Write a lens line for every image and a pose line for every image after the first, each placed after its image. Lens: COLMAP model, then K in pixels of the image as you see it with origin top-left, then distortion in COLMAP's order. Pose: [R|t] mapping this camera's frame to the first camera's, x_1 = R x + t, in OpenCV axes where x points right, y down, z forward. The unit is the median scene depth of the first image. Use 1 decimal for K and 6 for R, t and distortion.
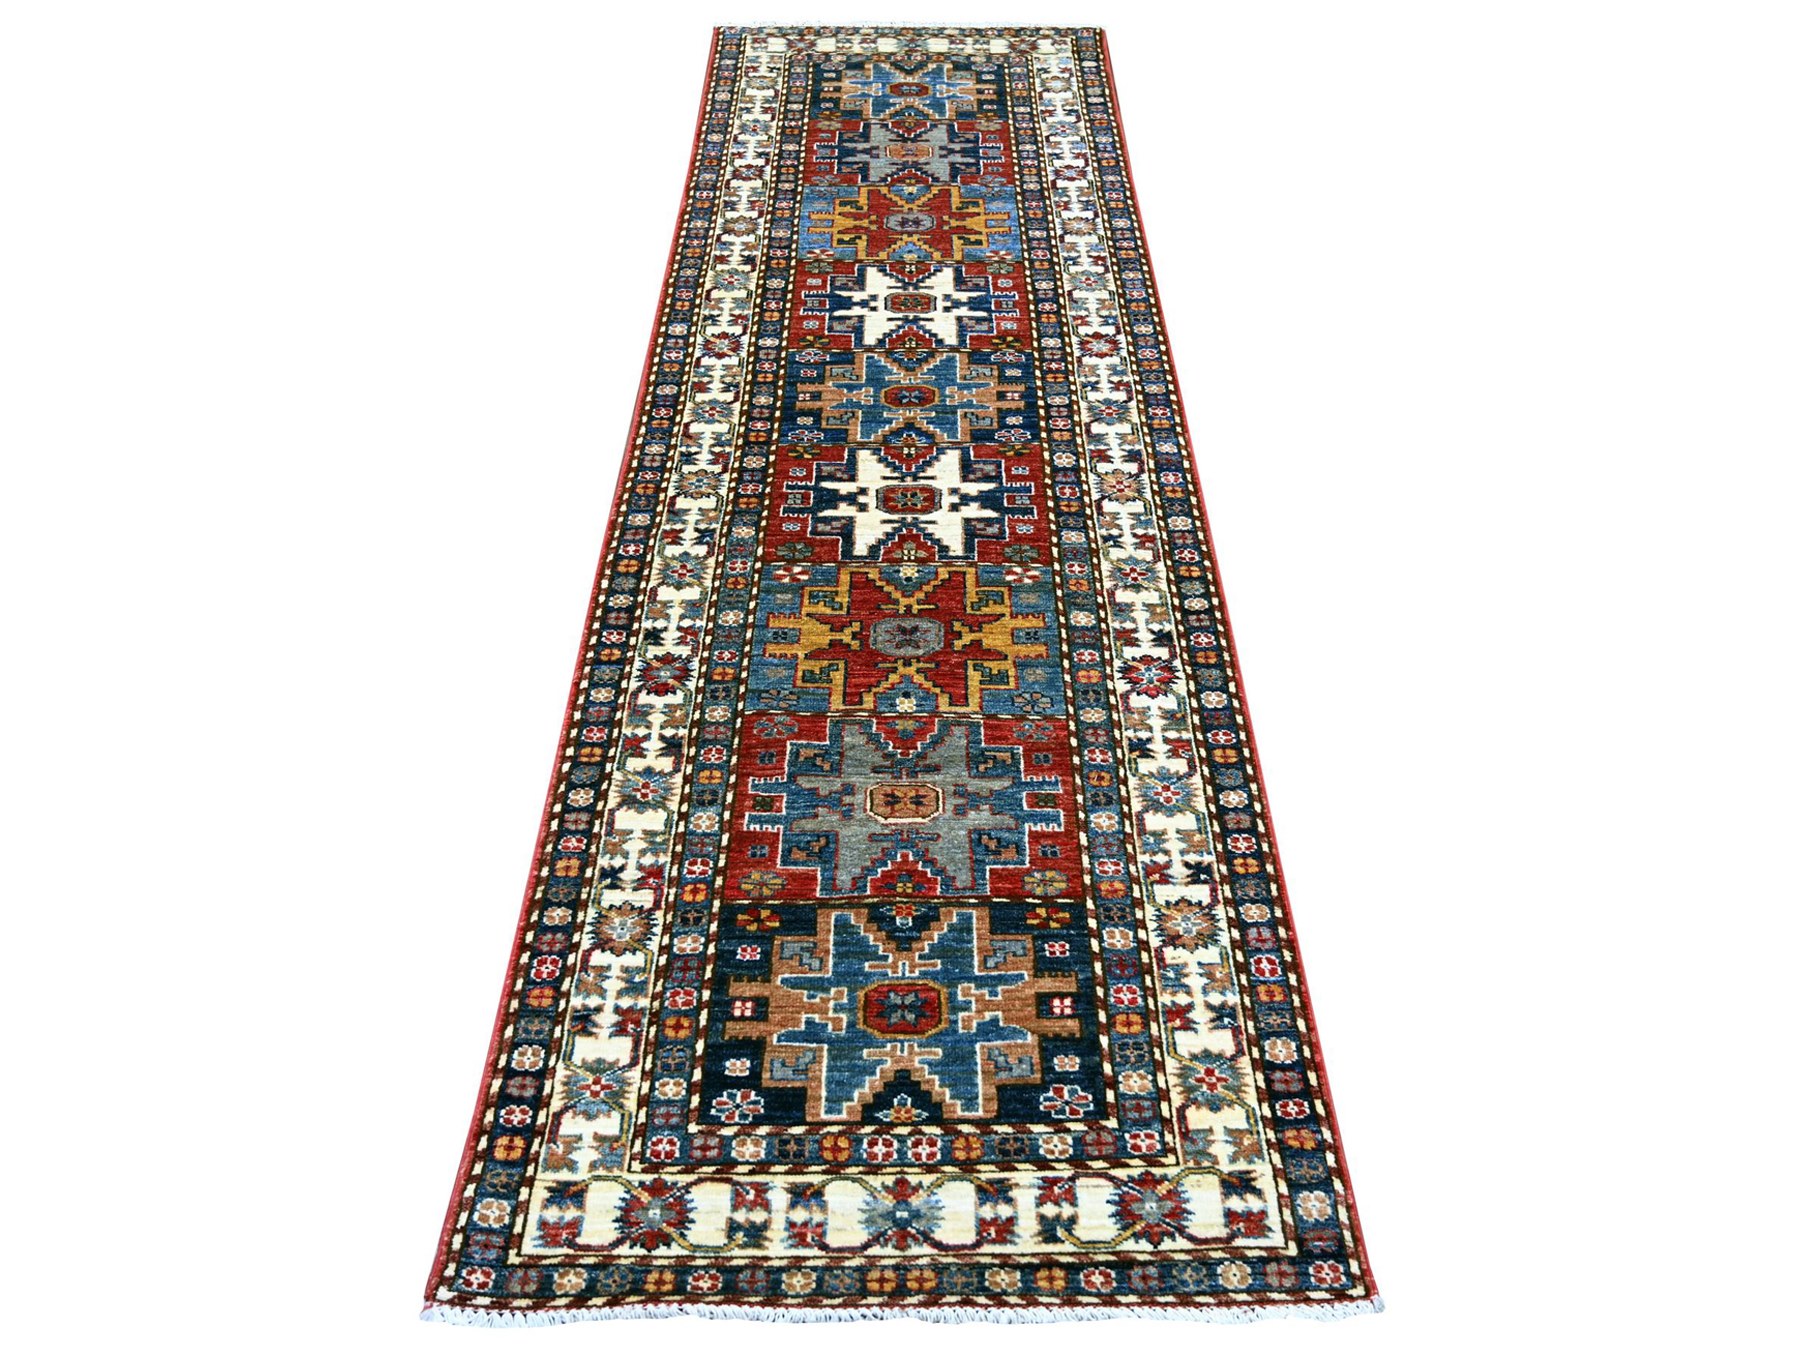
lens RADIAL K [[1279.9, 0, 885.2], [0, 1279.9, 675.2], [0, 0, 1]] dist [-0.037387, -0.001484]
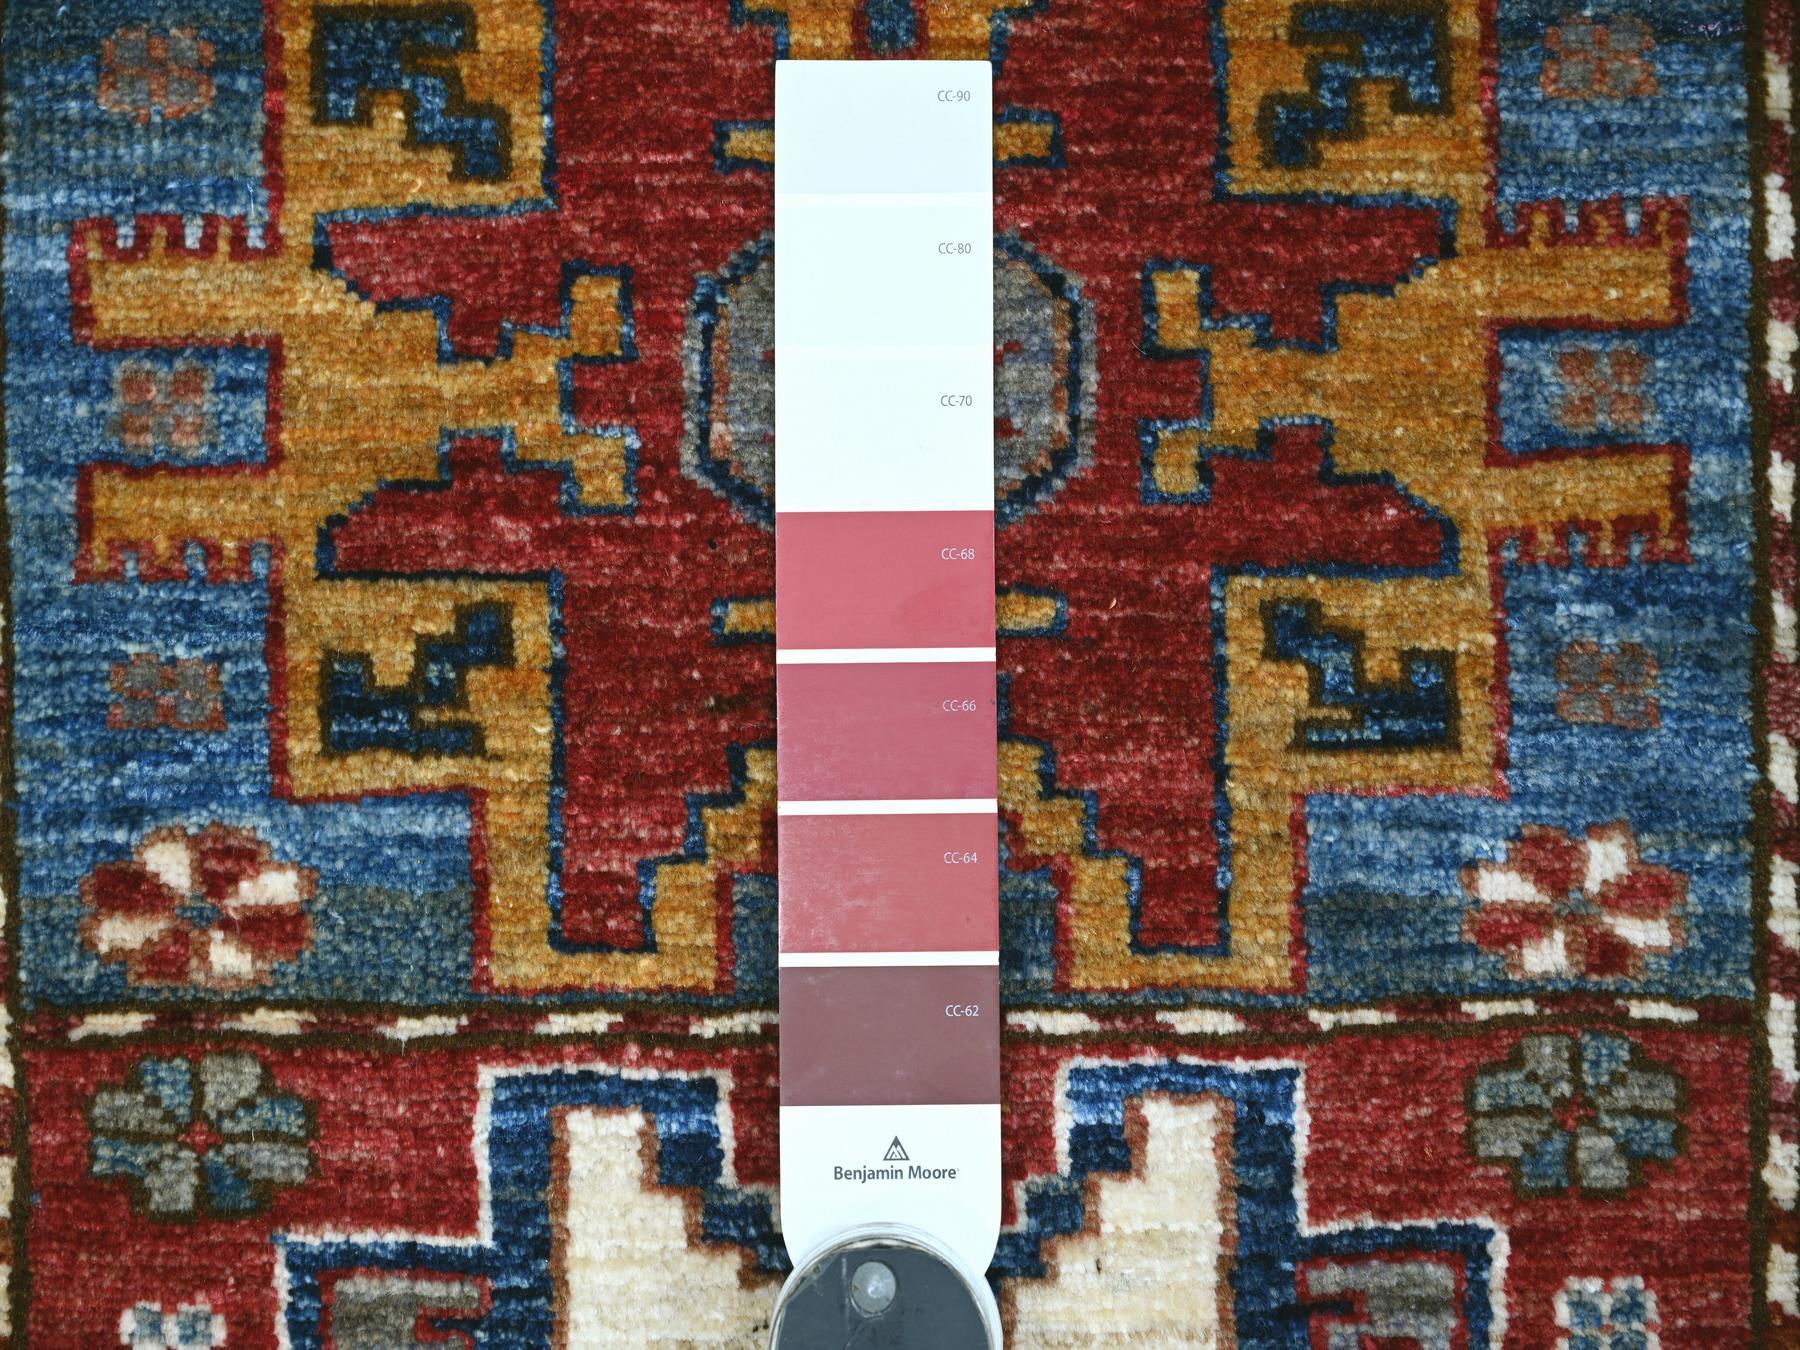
lens RADIAL K [[5355.1, 0, 901.5], [0, 5355.1, 675.0], [0, 0, 1]] dist [-0.010036, 0.000000]
pose [[0.999798, -0.018154, 0.008633, 0.007678], [0.008485, 0.770435, 0.637462, -0.331678], [-0.018224, -0.637260, 0.770433, 0.285090]]
